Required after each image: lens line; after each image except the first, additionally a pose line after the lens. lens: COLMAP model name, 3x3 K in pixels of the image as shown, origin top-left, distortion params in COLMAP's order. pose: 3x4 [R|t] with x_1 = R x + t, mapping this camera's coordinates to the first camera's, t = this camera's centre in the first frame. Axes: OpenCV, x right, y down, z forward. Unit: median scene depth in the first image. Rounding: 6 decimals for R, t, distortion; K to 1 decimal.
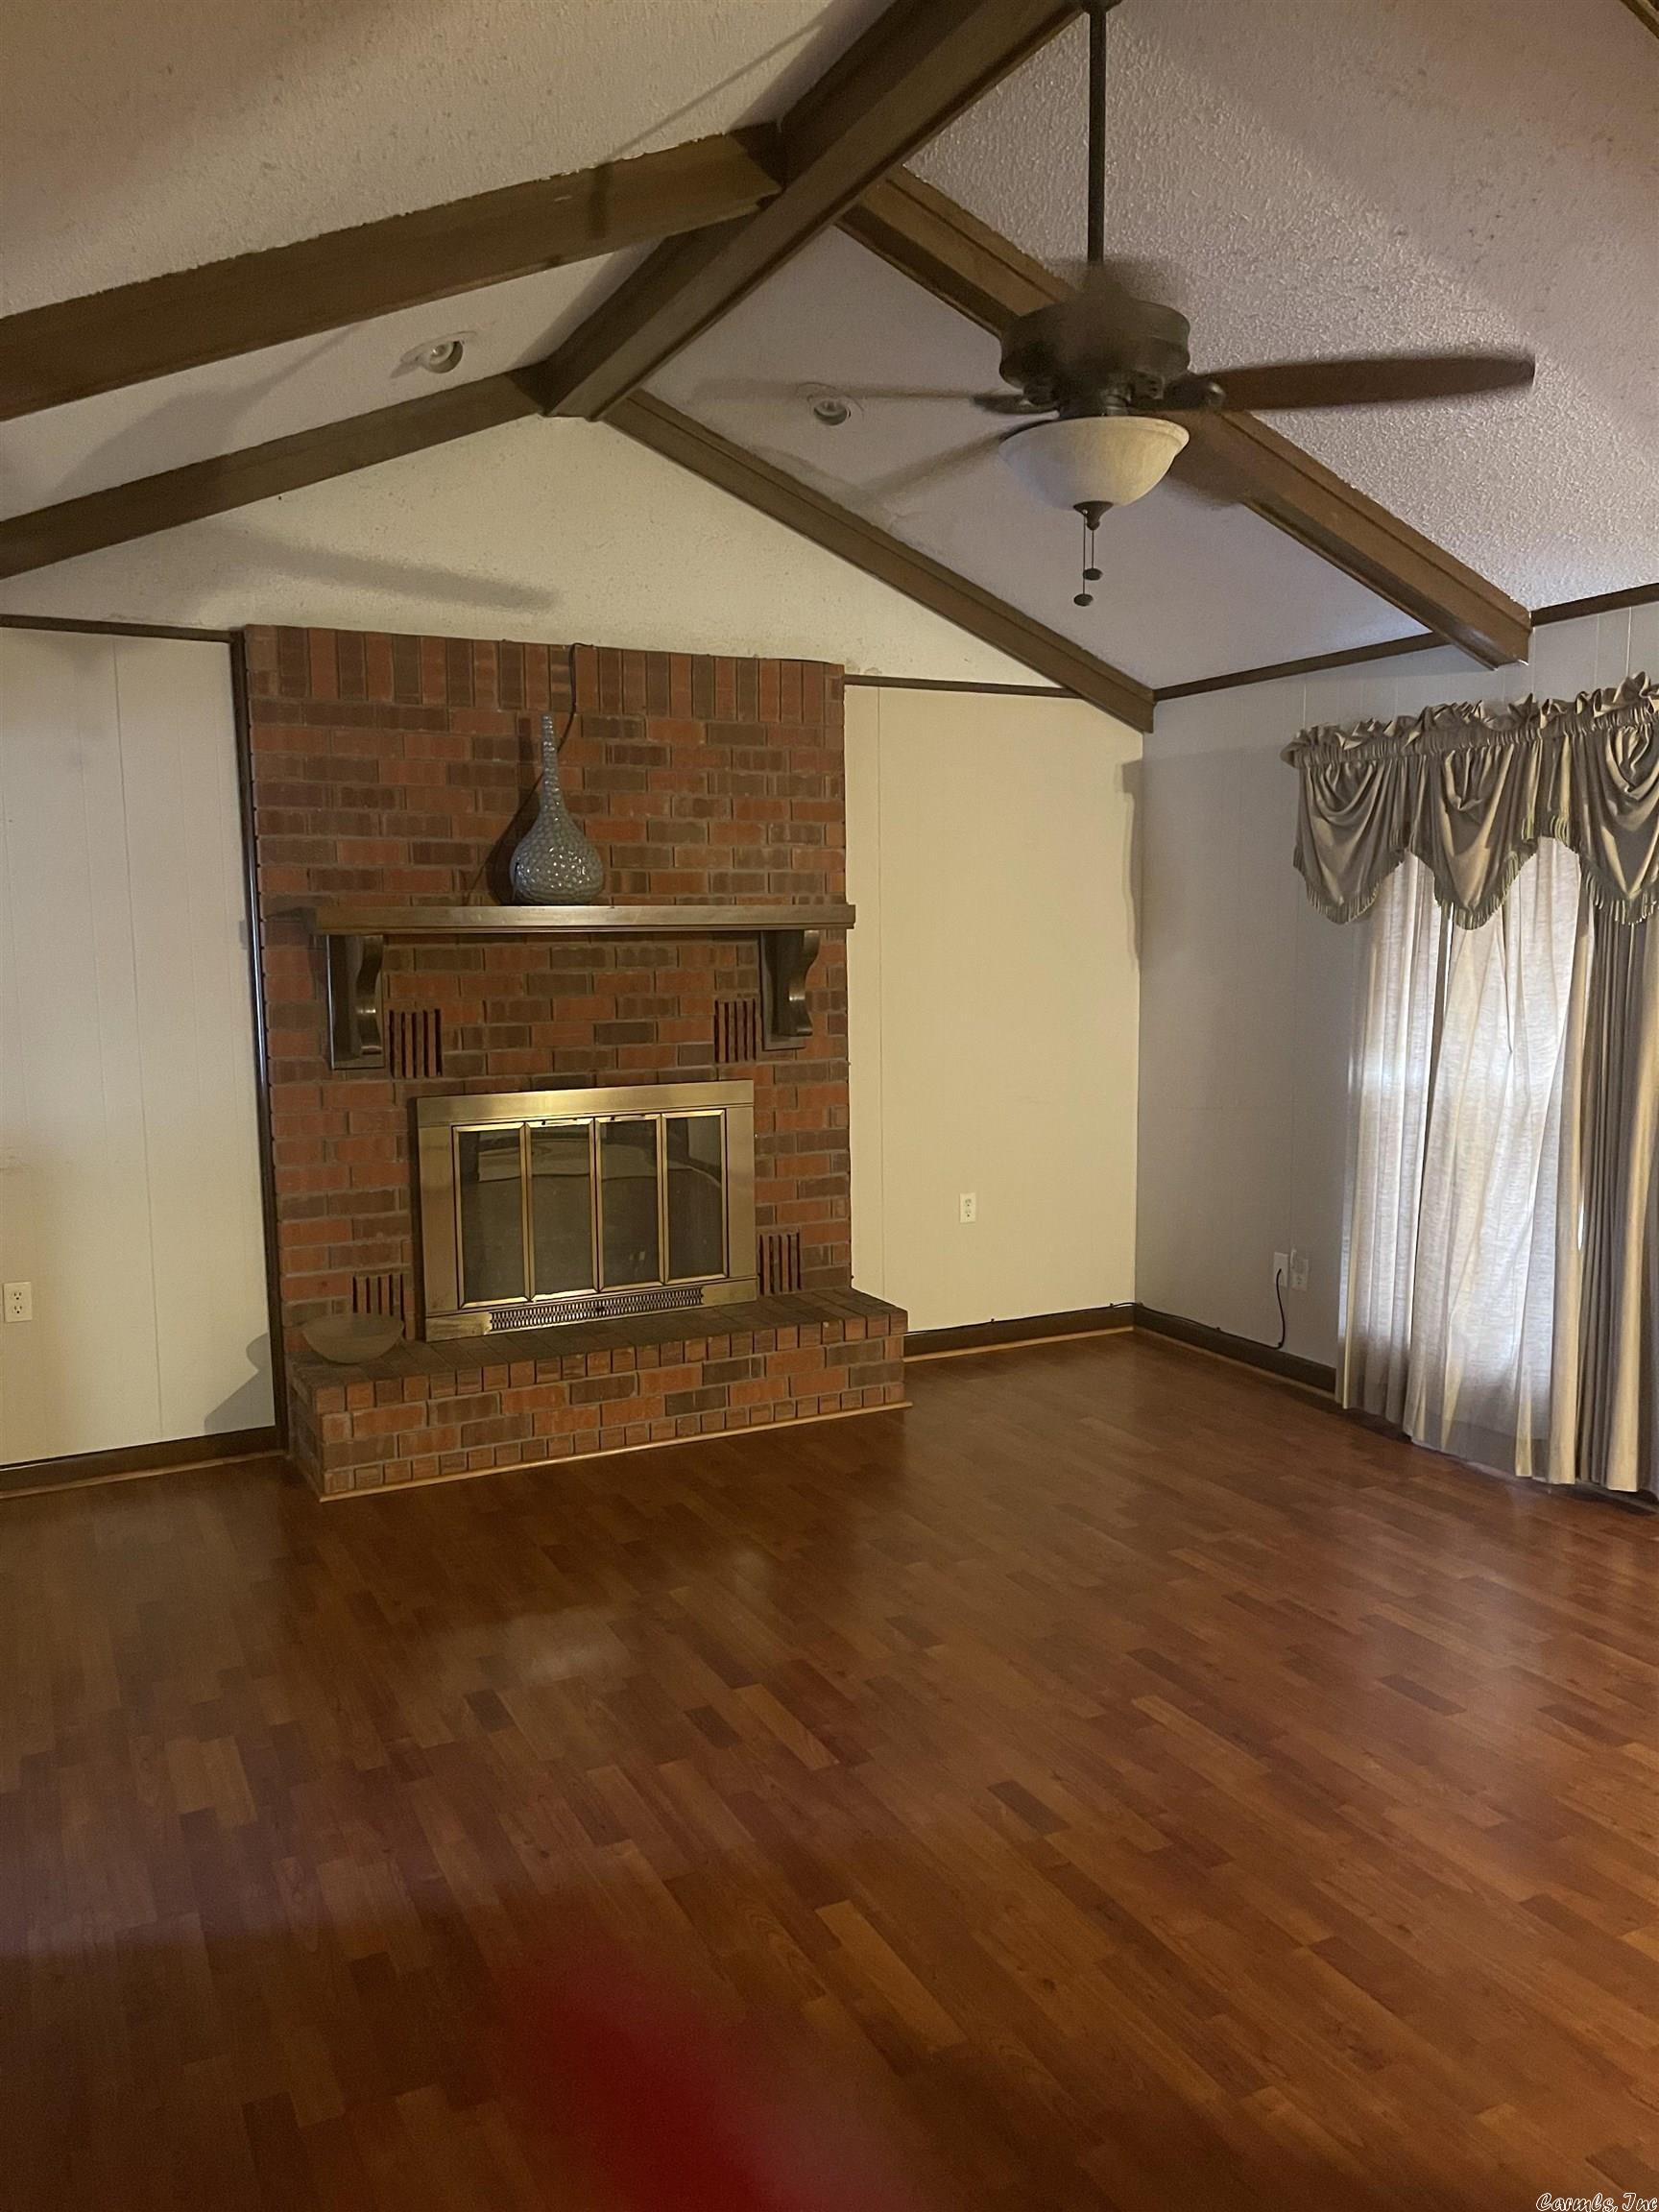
lens RADIAL K [[1642.4, 0, 829.5], [0, 1642.4, 1106.0], [0, 0, 1]] dist [0.069025, -0.088568]
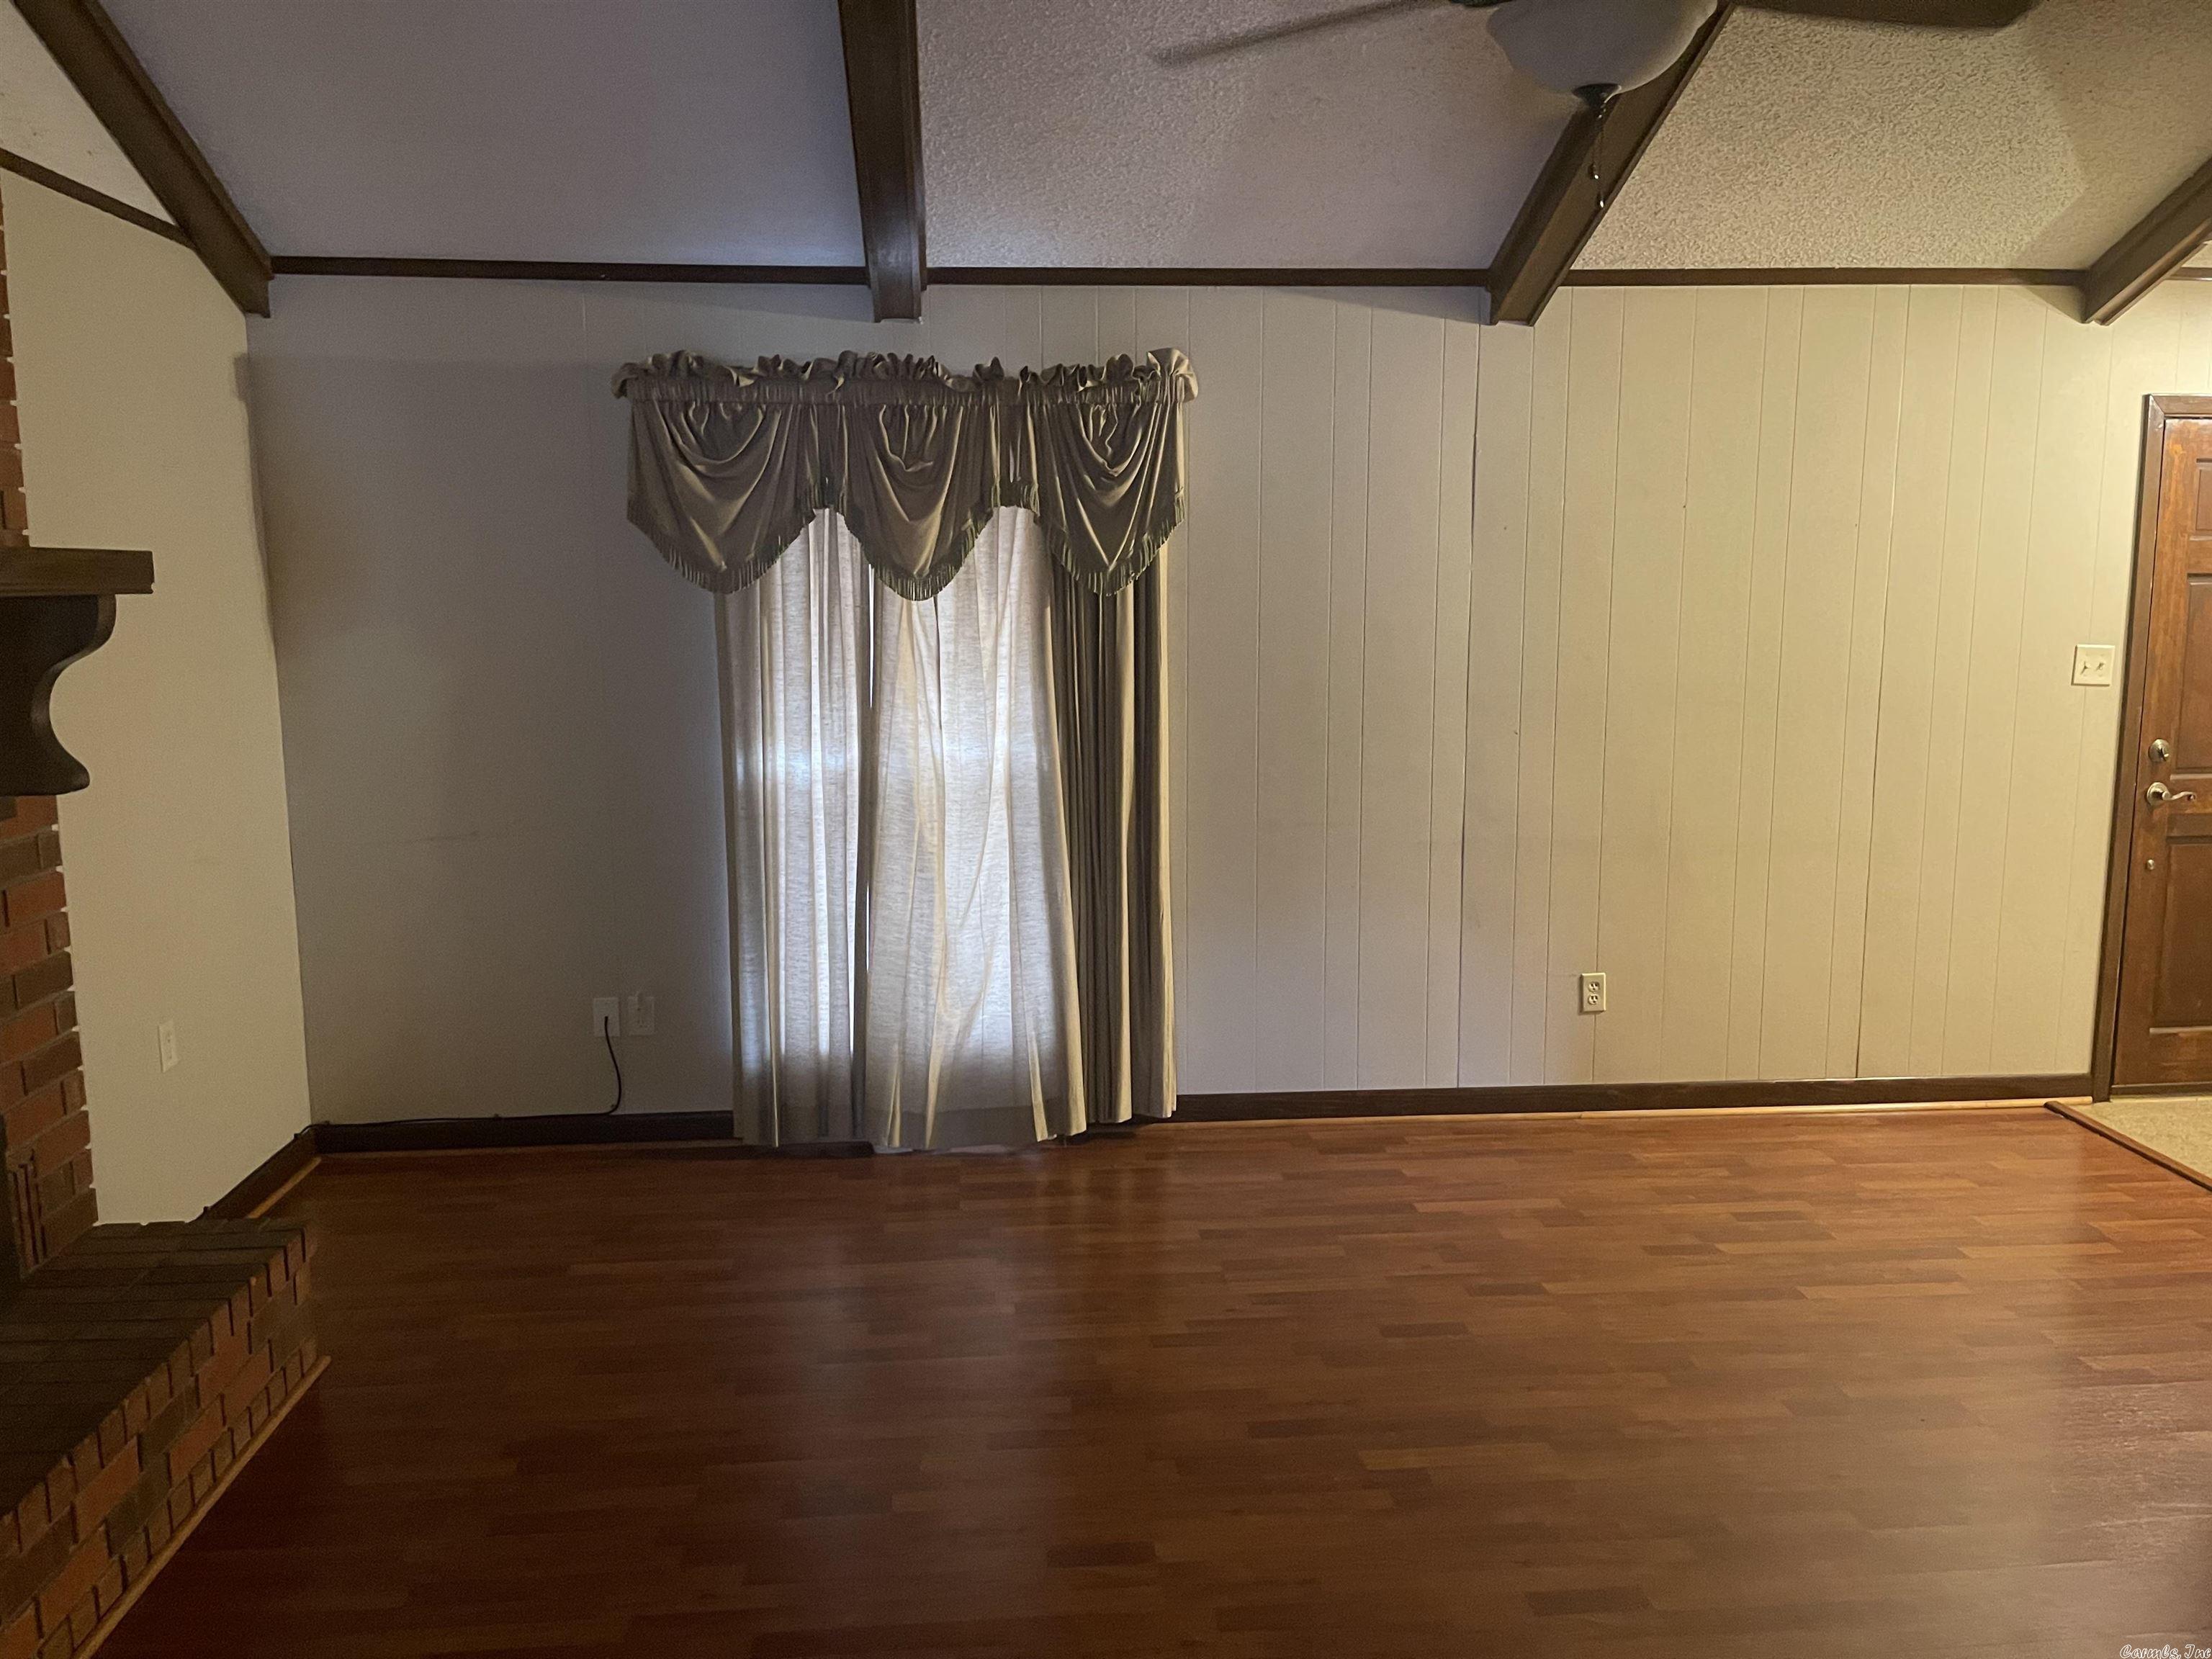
lens RADIAL K [[1642.4, 0, 1098.3], [0, 1642.4, 839.8], [0, 0, 1]] dist [0.069025, -0.088568]
pose [[0.379818, -0.131745, 0.915632, -0.425178], [0.103304, 0.989656, 0.099544, -0.050871], [-0.919275, 0.056780, 0.389499, 0.512449]]
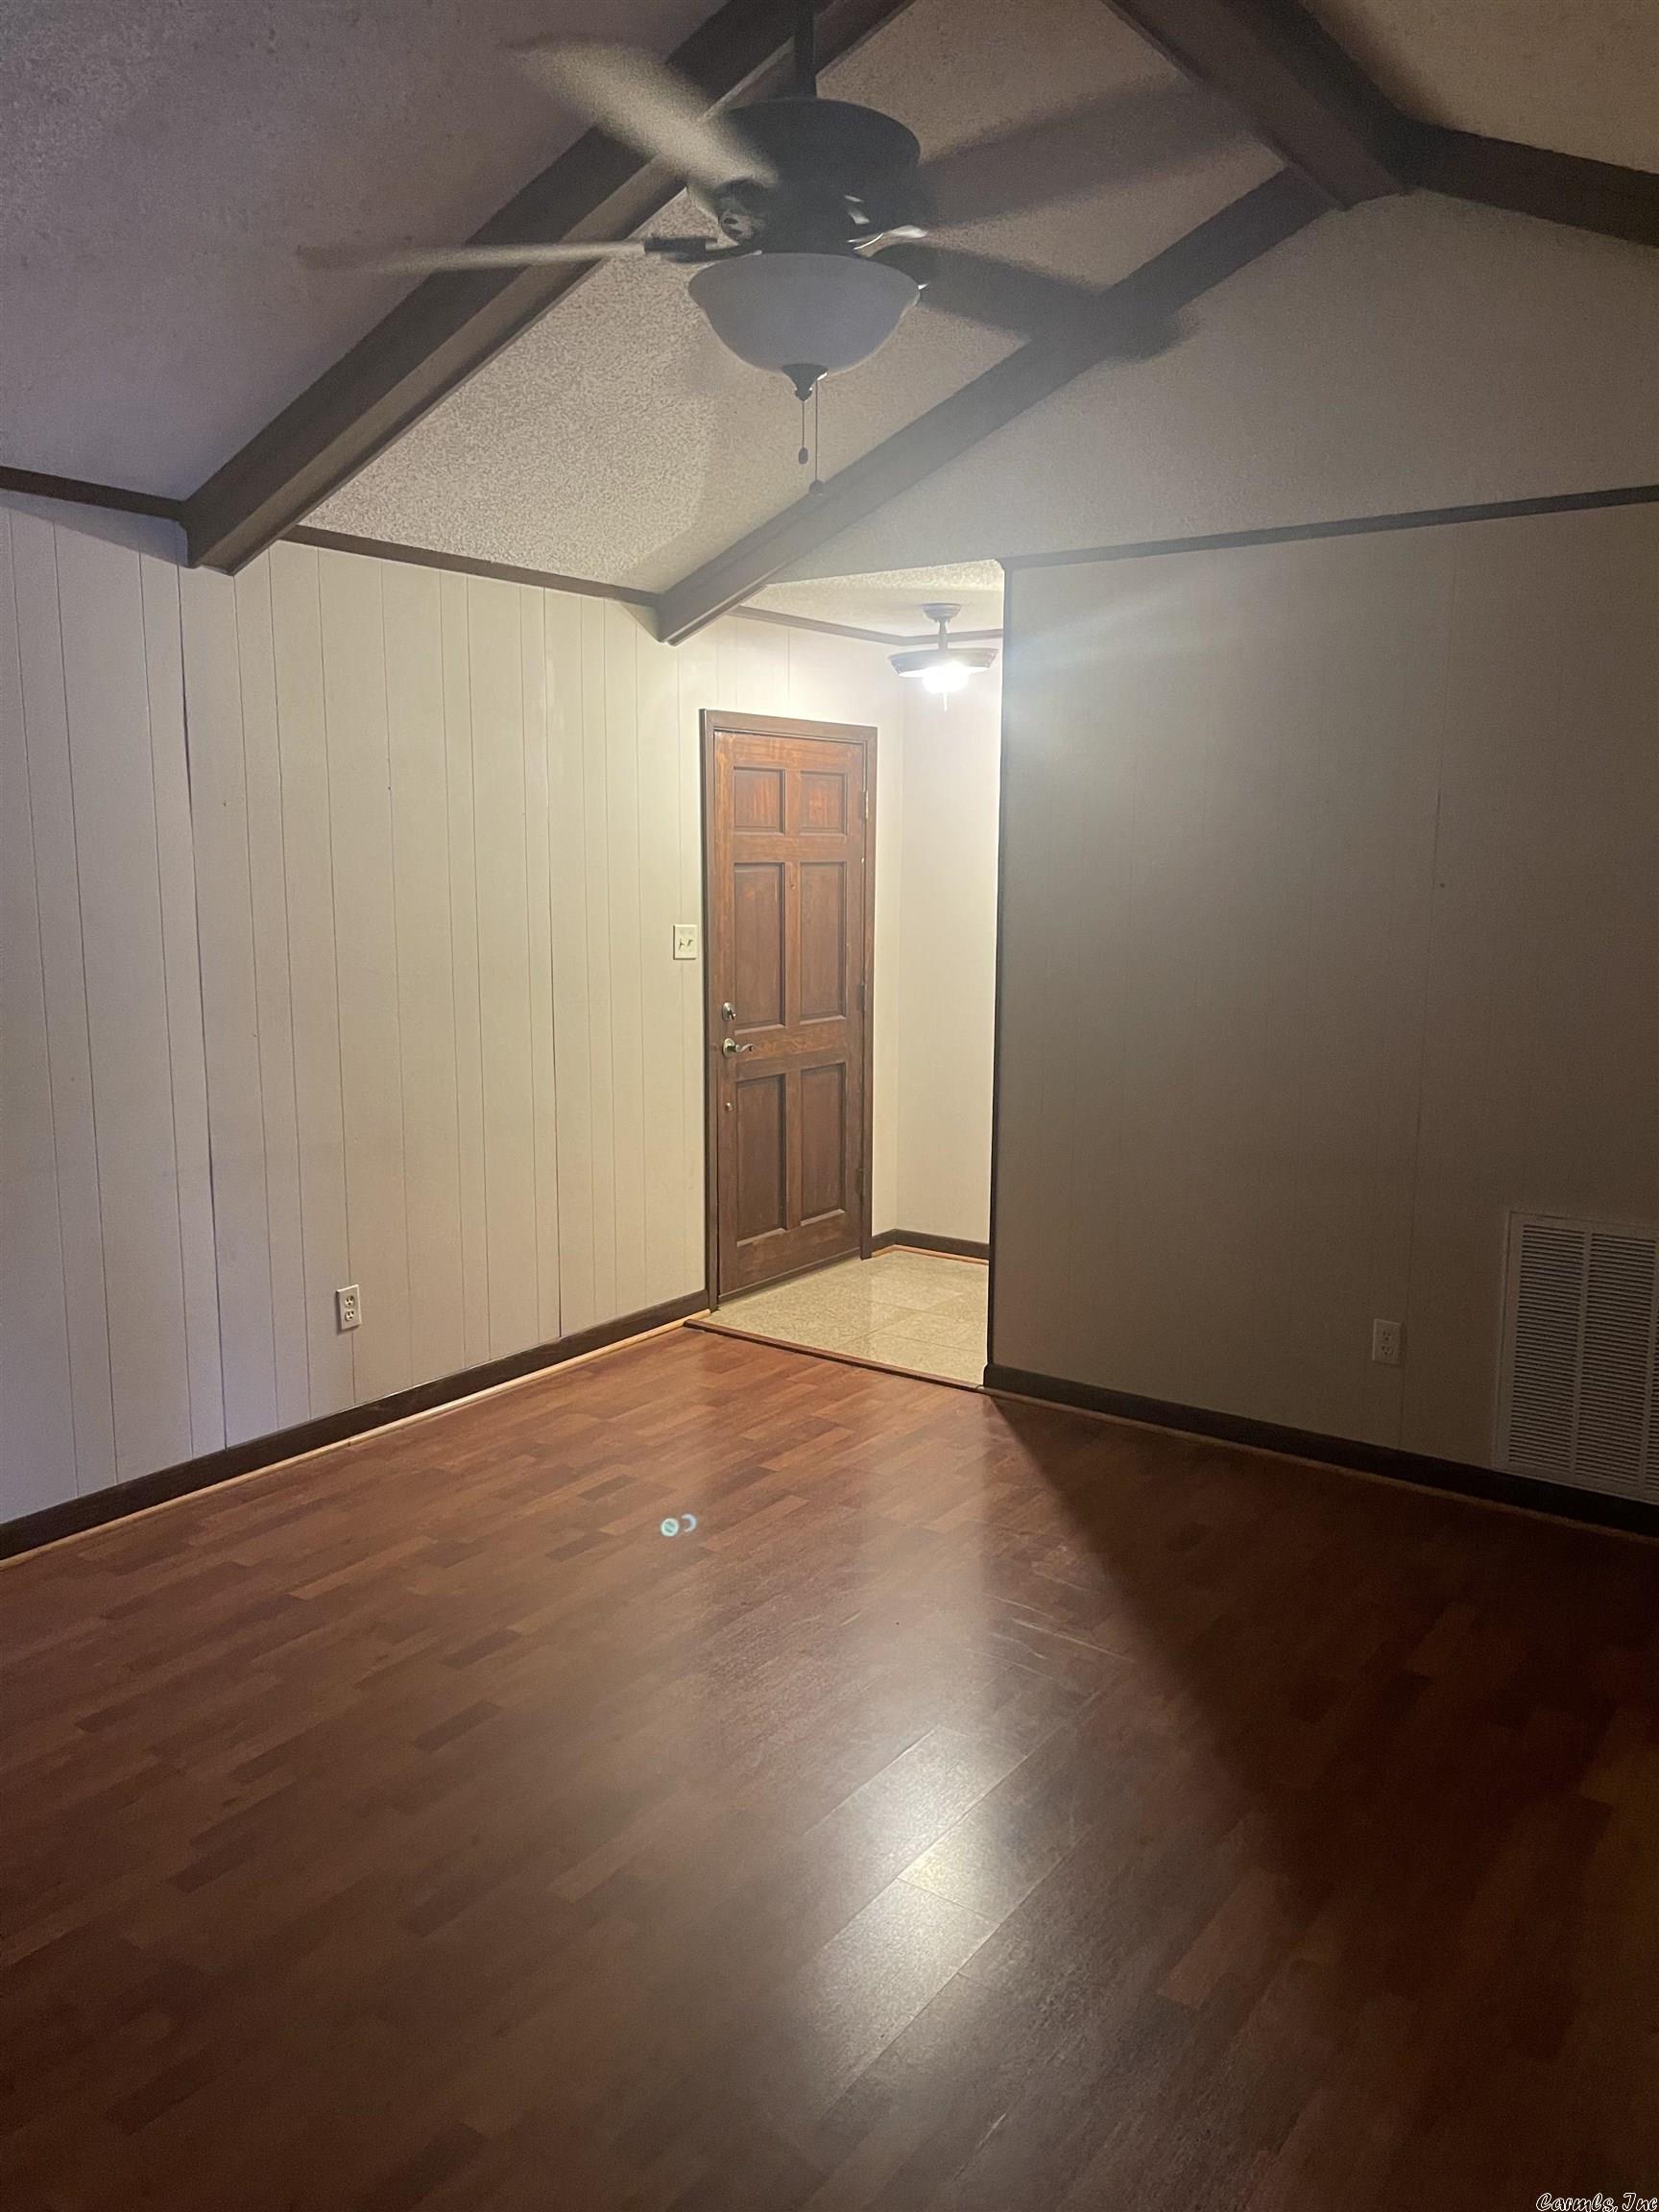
lens RADIAL K [[1642.4, 0, 829.5], [0, 1642.4, 1106.0], [0, 0, 1]] dist [0.069025, -0.088568]
pose [[-0.467532, -0.130682, 0.874263, -0.331792], [0.092594, 0.976332, 0.195456, -0.096416], [-0.879113, 0.172334, -0.444366, 0.788545]]
